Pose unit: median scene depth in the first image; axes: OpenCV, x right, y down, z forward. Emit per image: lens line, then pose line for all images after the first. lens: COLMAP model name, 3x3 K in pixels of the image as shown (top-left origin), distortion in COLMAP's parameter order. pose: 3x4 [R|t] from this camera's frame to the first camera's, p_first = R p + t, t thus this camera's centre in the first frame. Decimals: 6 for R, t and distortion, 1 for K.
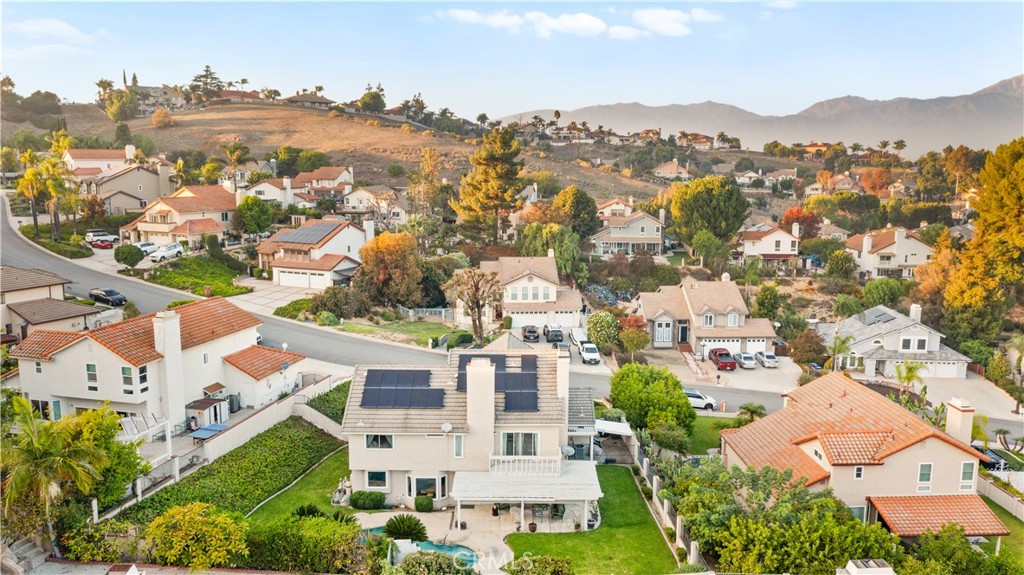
lens RADIAL K [[817.2, 0, 512.0], [0, 817.2, 287.5], [0, 0, 1]] dist [-0.009281, 0.002198]
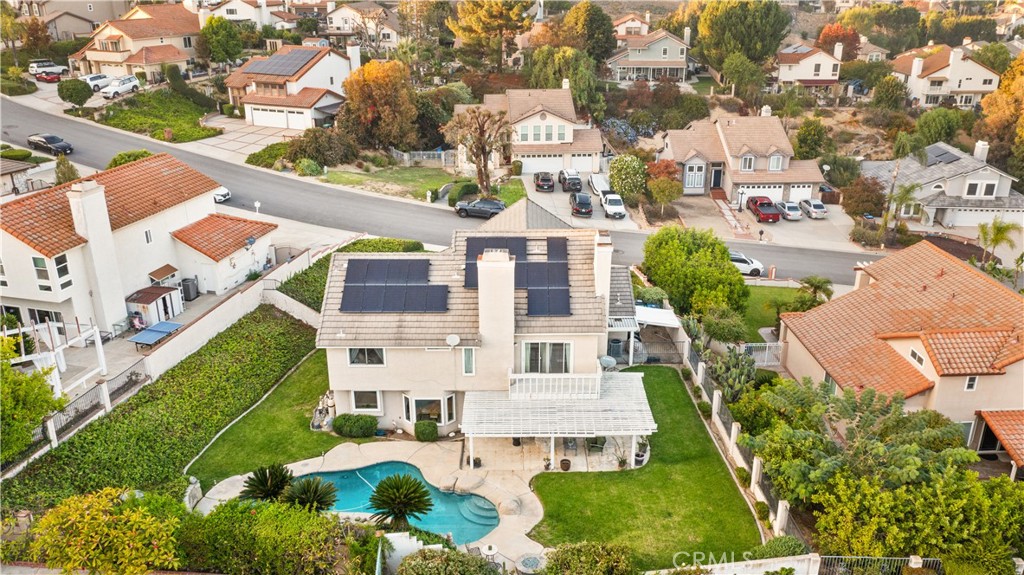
lens RADIAL K [[817.2, 0, 512.0], [0, 817.2, 287.5], [0, 0, 1]] dist [-0.009281, 0.002198]
pose [[0.999968, -0.007914, -0.001051, -0.010981], [0.007955, 0.976632, 0.214770, -0.019601], [-0.000673, -0.214771, 0.976664, 0.123232]]
